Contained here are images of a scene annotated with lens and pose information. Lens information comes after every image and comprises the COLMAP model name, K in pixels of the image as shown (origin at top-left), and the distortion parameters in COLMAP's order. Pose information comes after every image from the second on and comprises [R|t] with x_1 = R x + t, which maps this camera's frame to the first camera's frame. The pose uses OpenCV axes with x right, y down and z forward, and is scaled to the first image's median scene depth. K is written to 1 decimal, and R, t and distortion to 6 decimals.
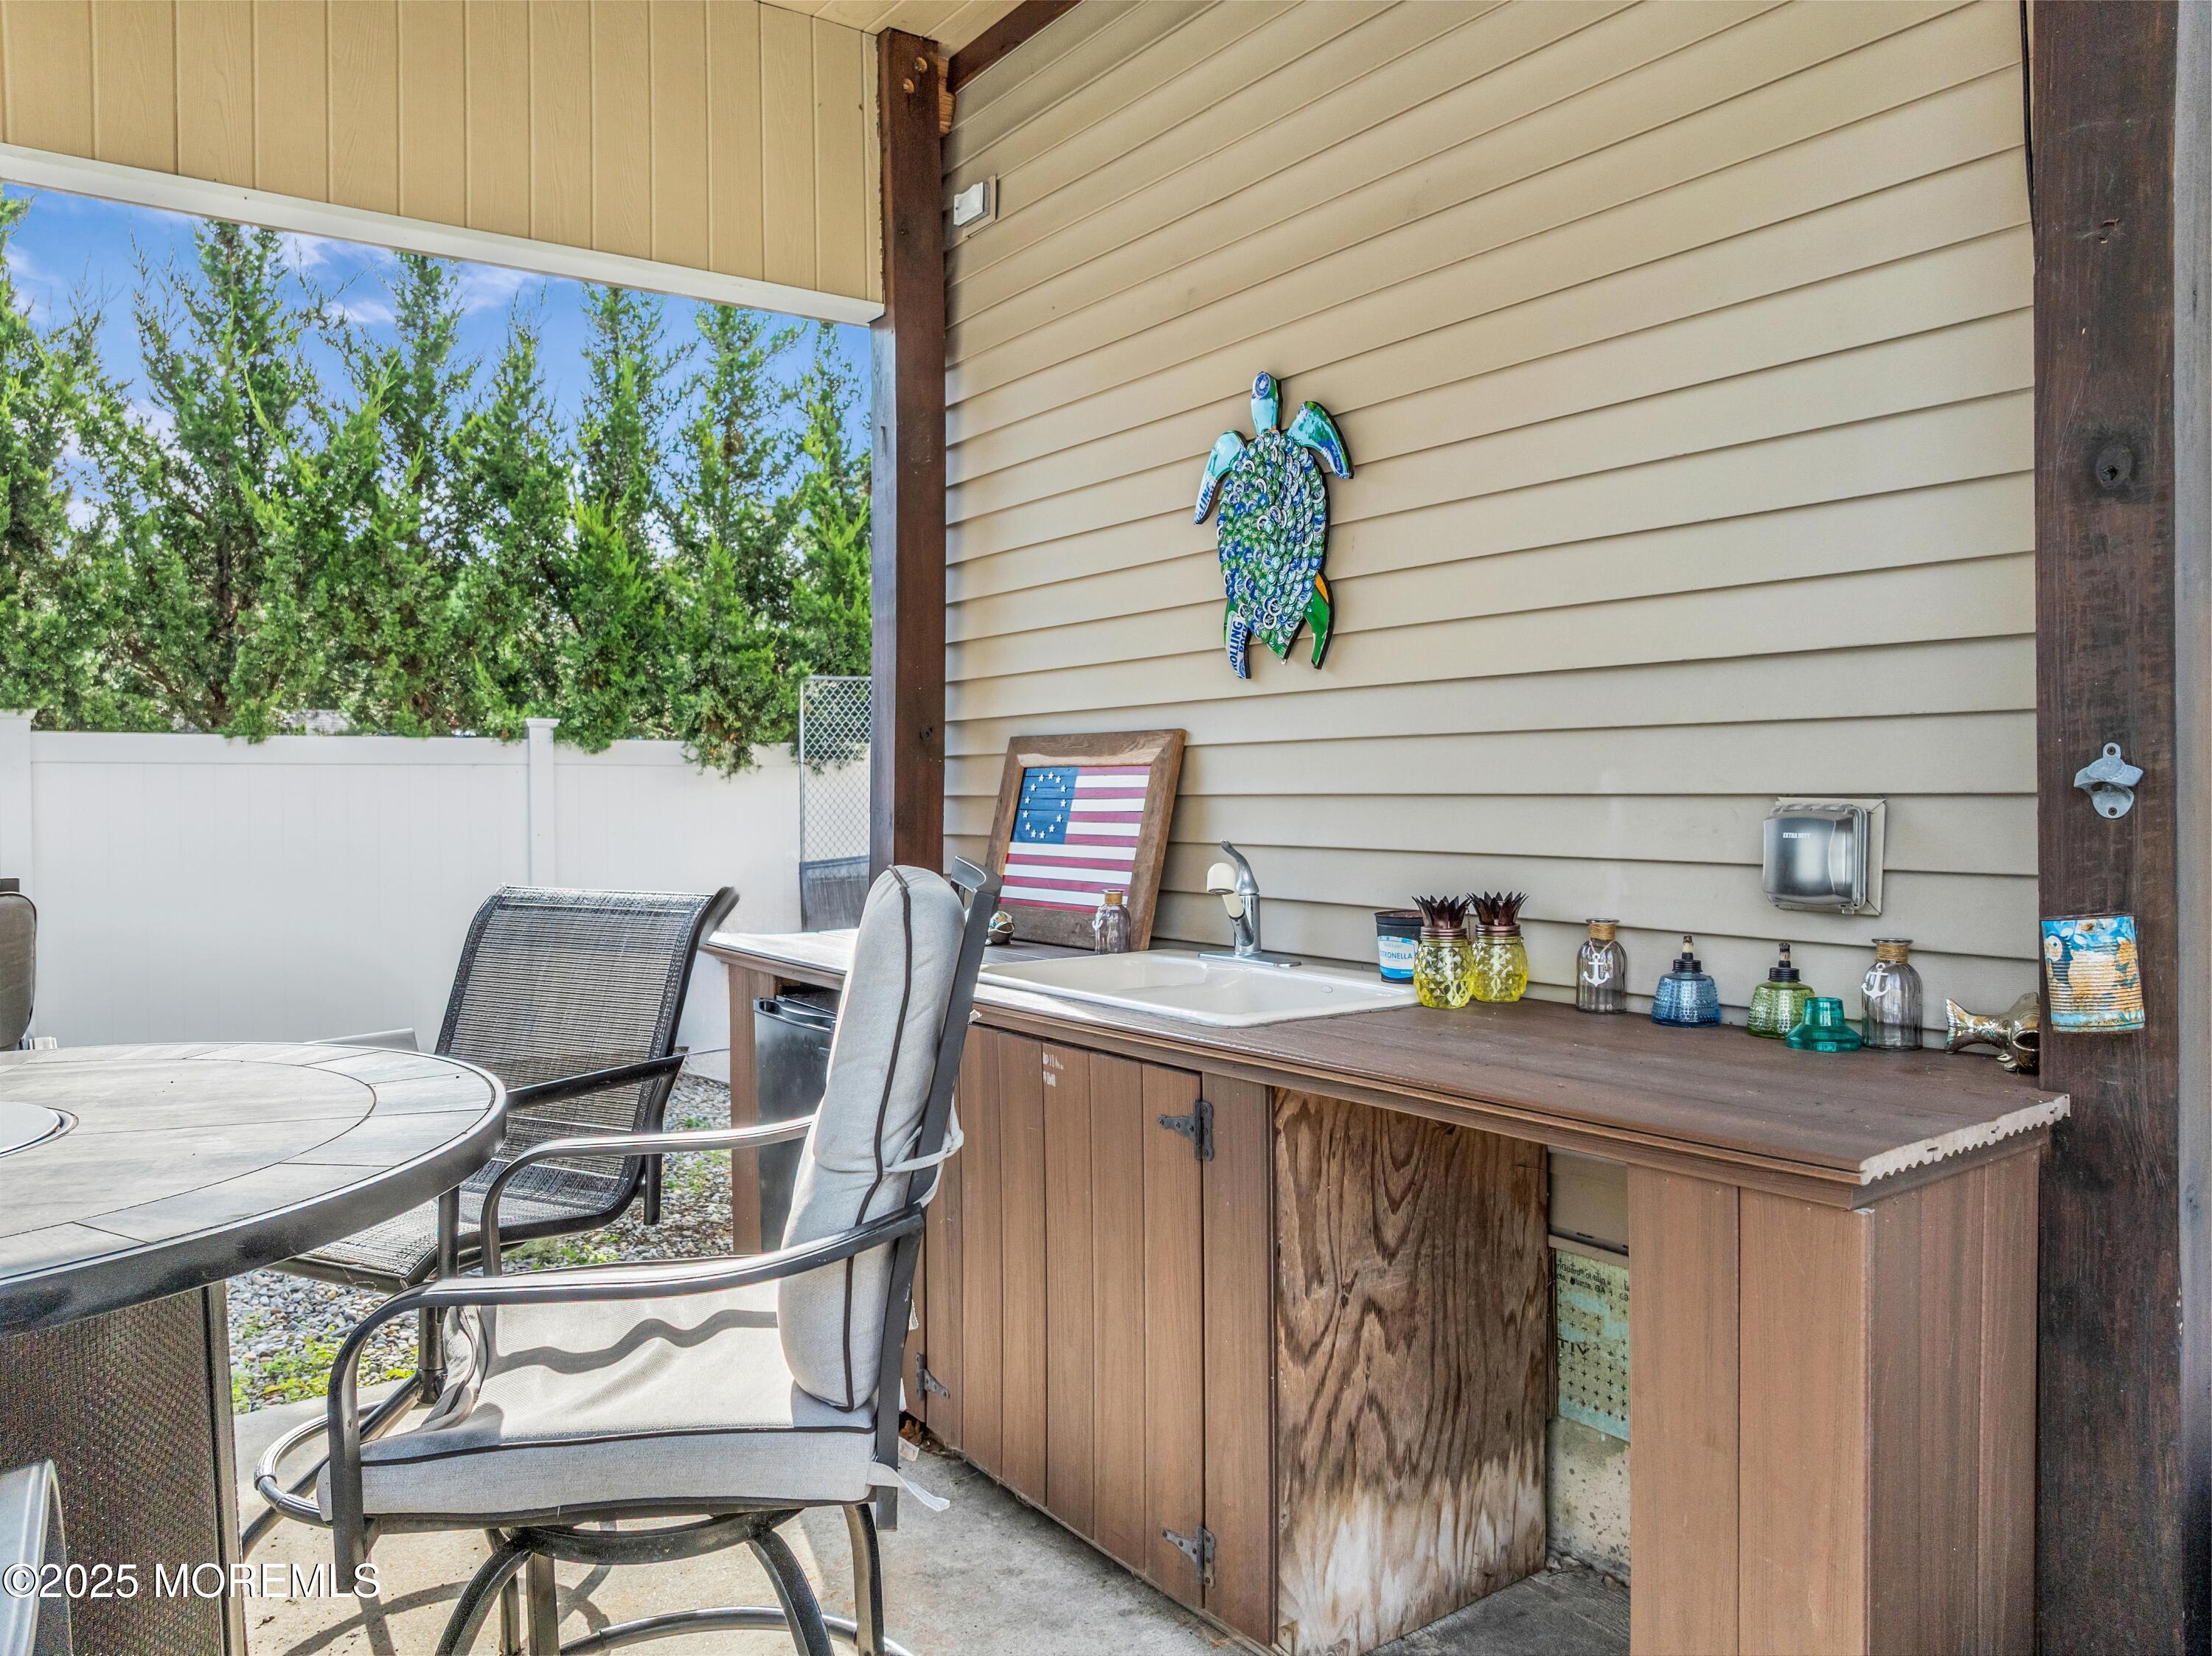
lens RADIAL K [[1582.5, 0, 1102.0], [0, 1582.5, 804.7], [0, 0, 1]] dist [0.041351, -0.076745]
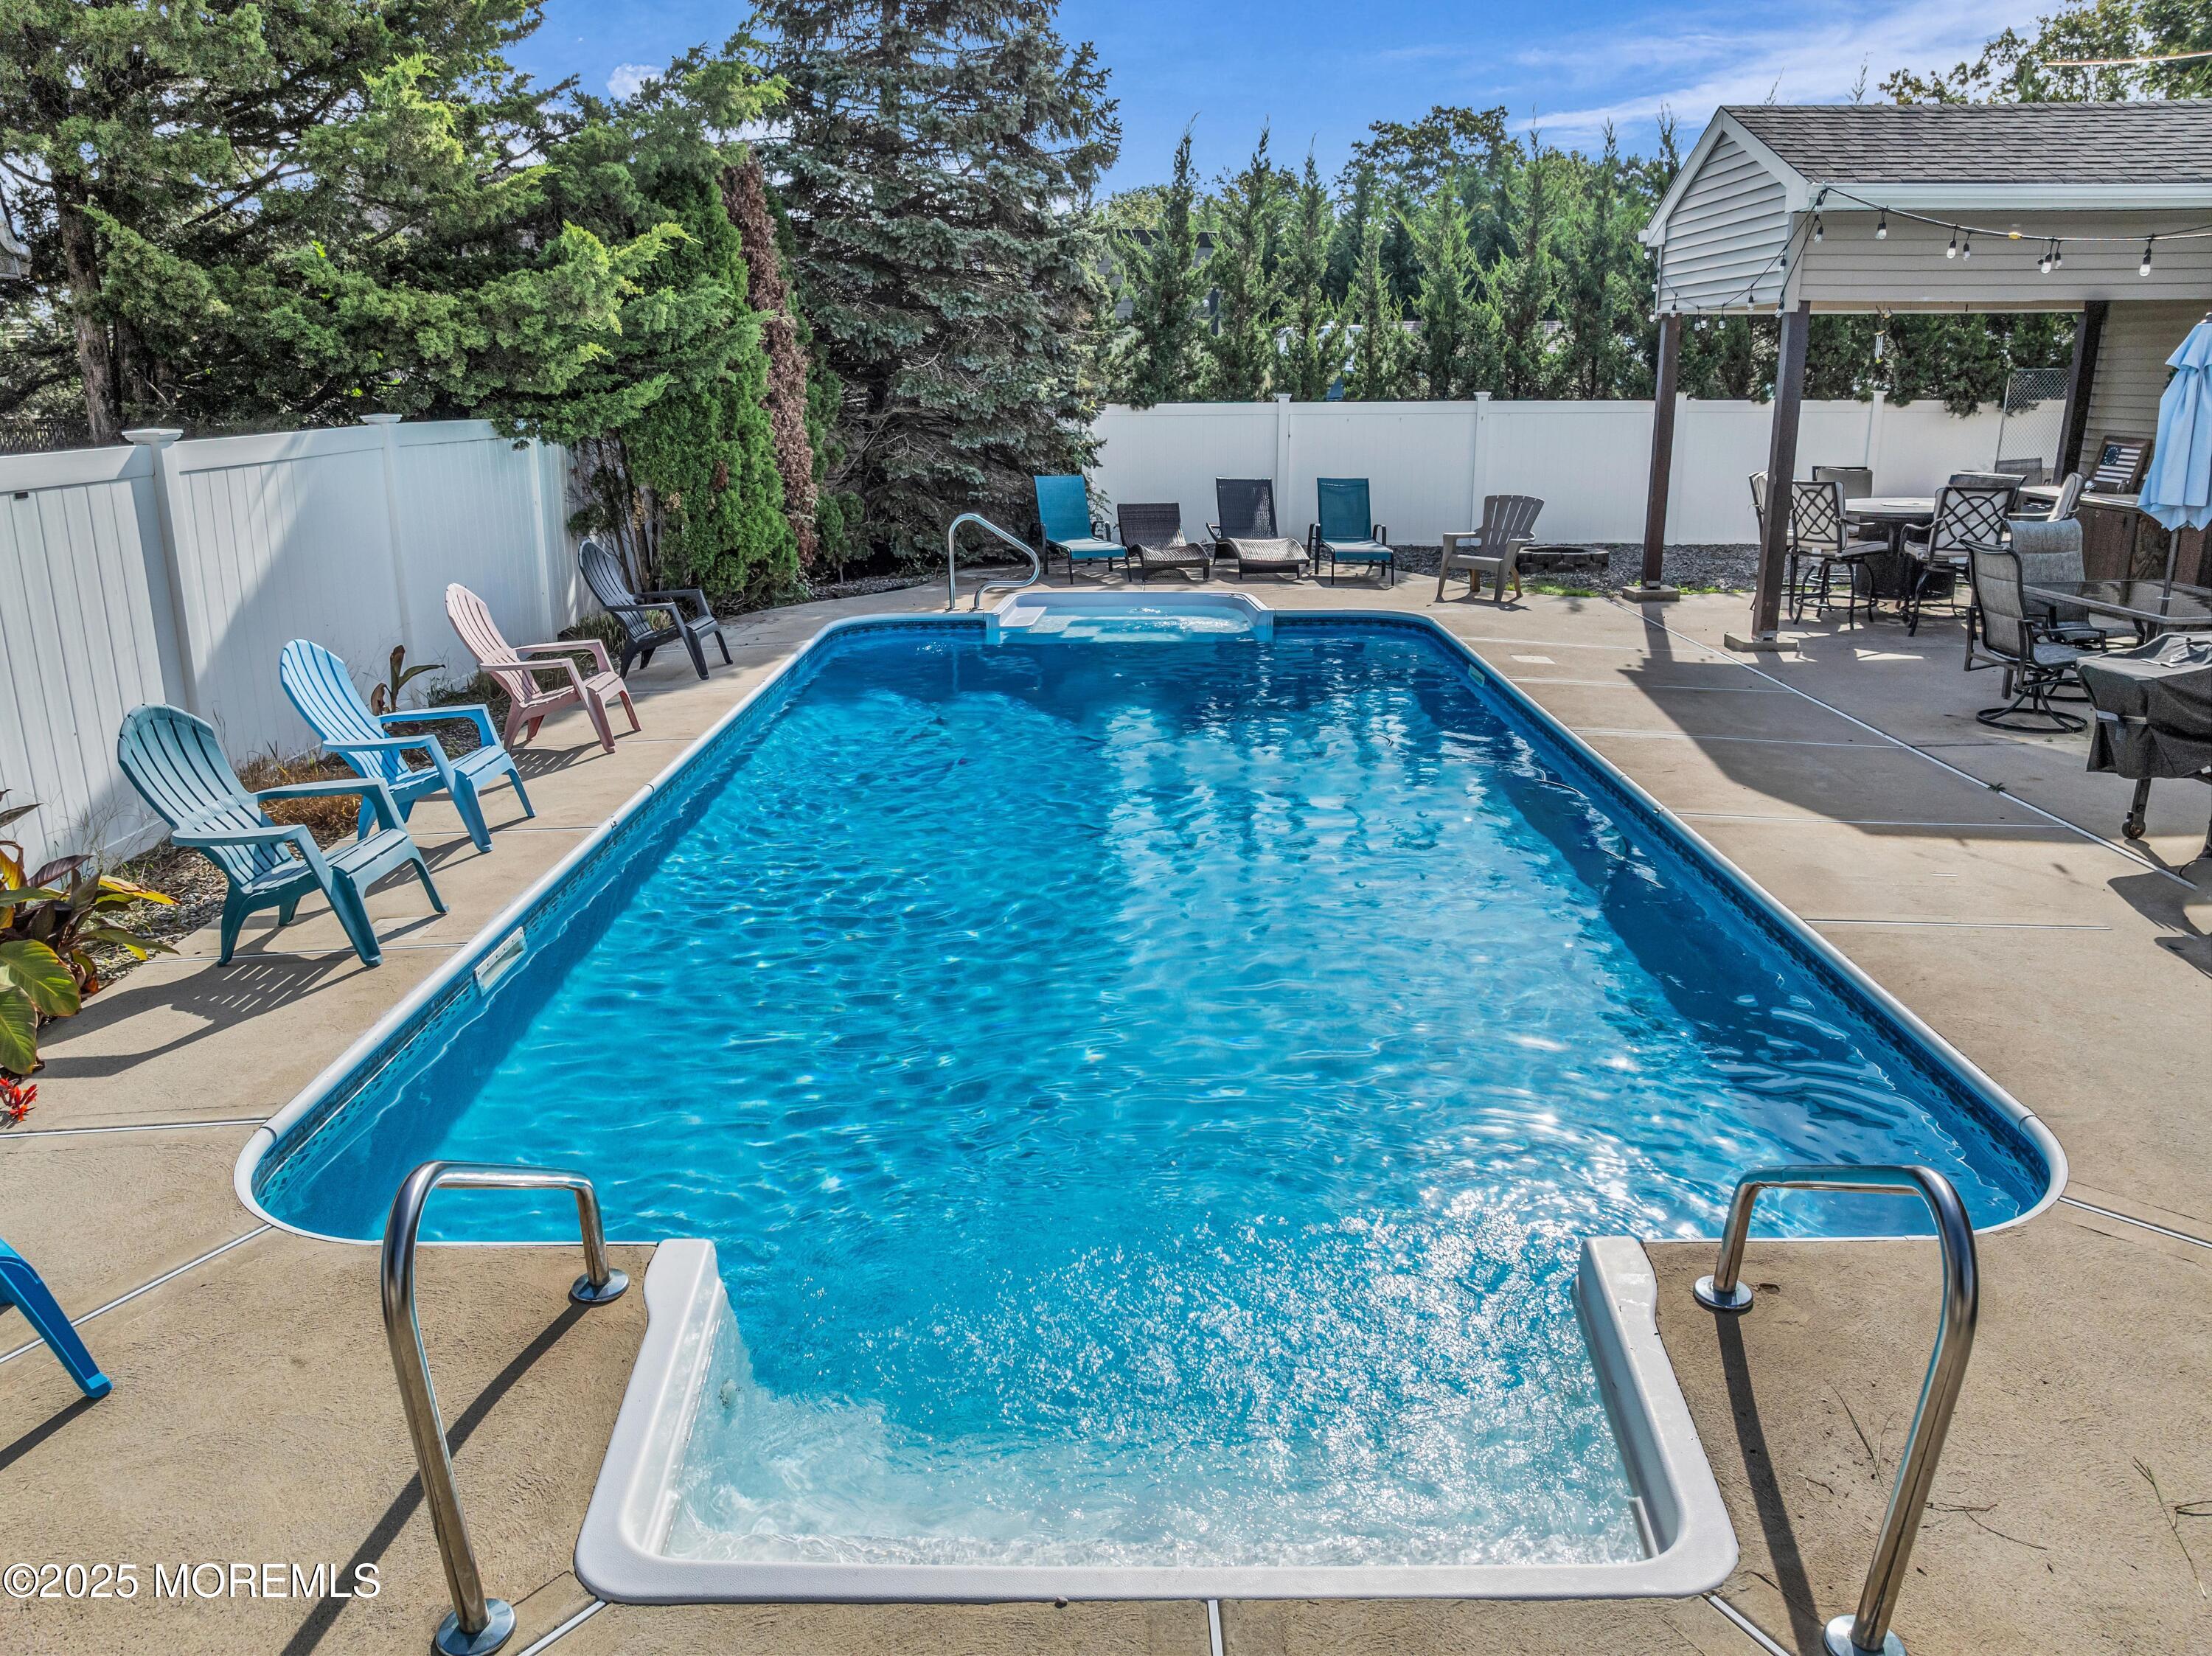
lens RADIAL K [[1582.5, 0, 1102.0], [0, 1582.5, 804.7], [0, 0, 1]] dist [0.041351, -0.076745]
pose [[0.806361, 0.162183, -0.568751, 0.289257], [-0.007788, 0.964494, 0.263991, -0.164151], [0.591372, -0.208443, 0.778993, -3.290552]]
